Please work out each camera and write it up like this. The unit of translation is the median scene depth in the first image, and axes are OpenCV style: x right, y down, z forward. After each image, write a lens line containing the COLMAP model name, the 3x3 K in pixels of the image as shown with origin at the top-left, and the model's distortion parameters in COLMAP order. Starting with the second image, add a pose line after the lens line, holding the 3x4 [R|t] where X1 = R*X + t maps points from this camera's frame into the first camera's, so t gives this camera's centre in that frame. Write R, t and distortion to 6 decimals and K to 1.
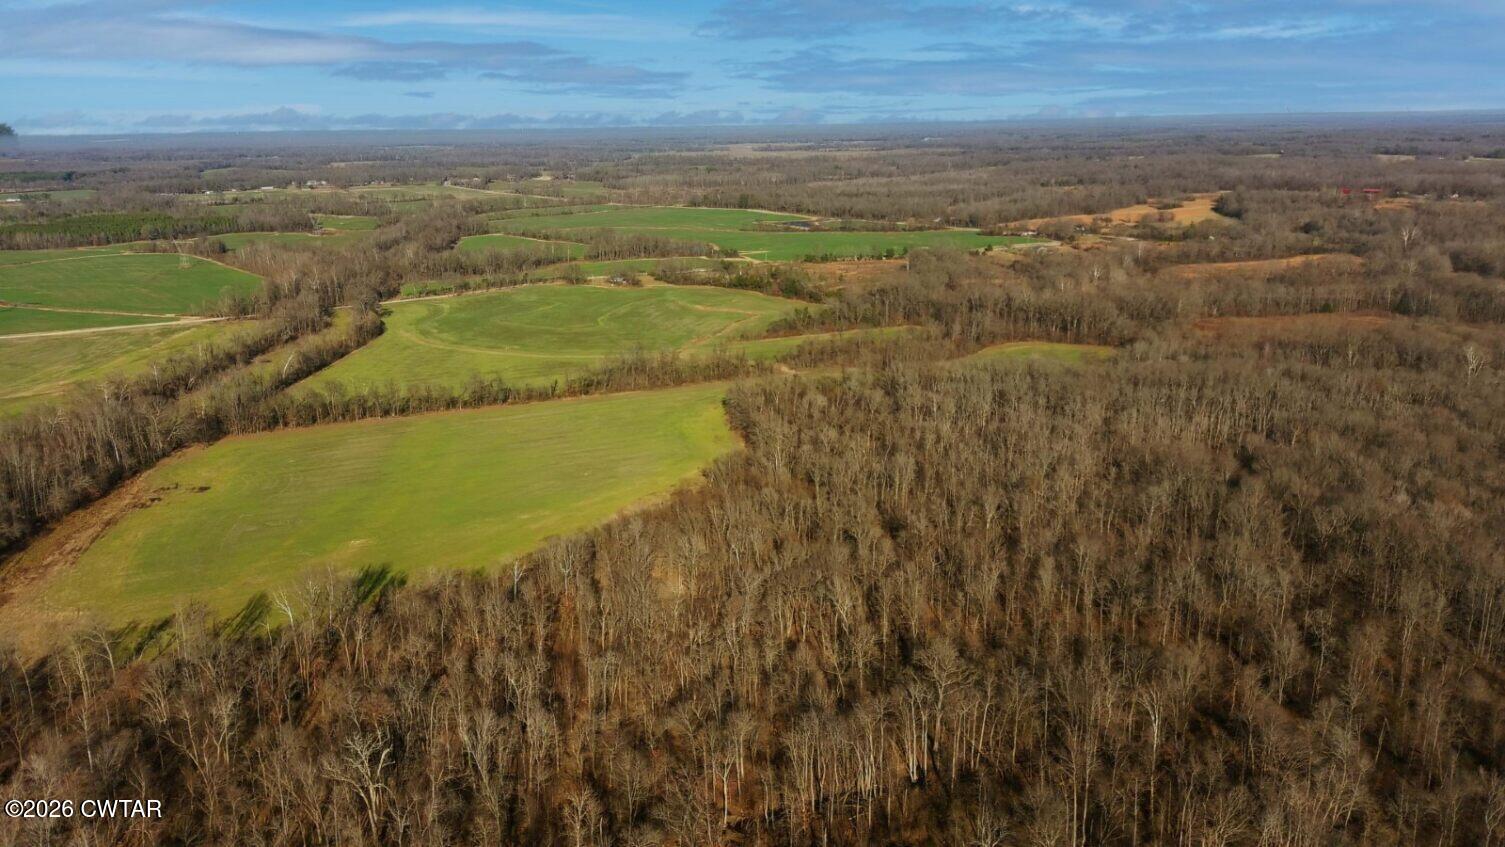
lens RADIAL K [[1164.5, 0, 750.2], [0, 1164.5, 419.6], [0, 0, 1]] dist [0.137022, -0.220075]
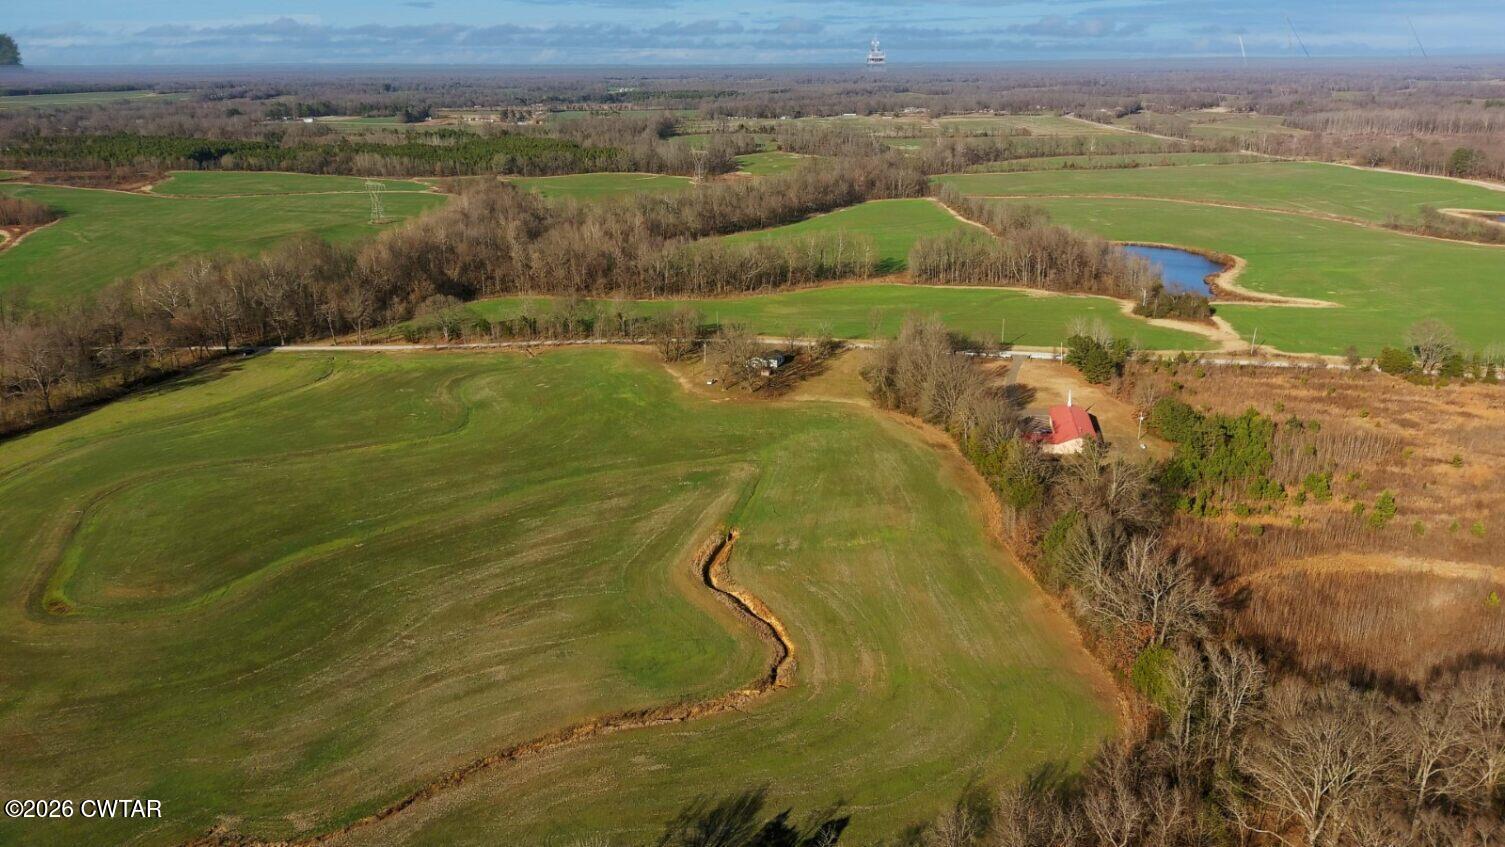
lens RADIAL K [[1164.5, 0, 750.2], [0, 1164.5, 419.6], [0, 0, 1]] dist [0.137022, -0.220075]
pose [[0.802053, 0.185868, -0.567595, 0.140645], [-0.154652, 0.982562, 0.103221, -0.183167], [0.576882, 0.004991, 0.816812, 0.889329]]
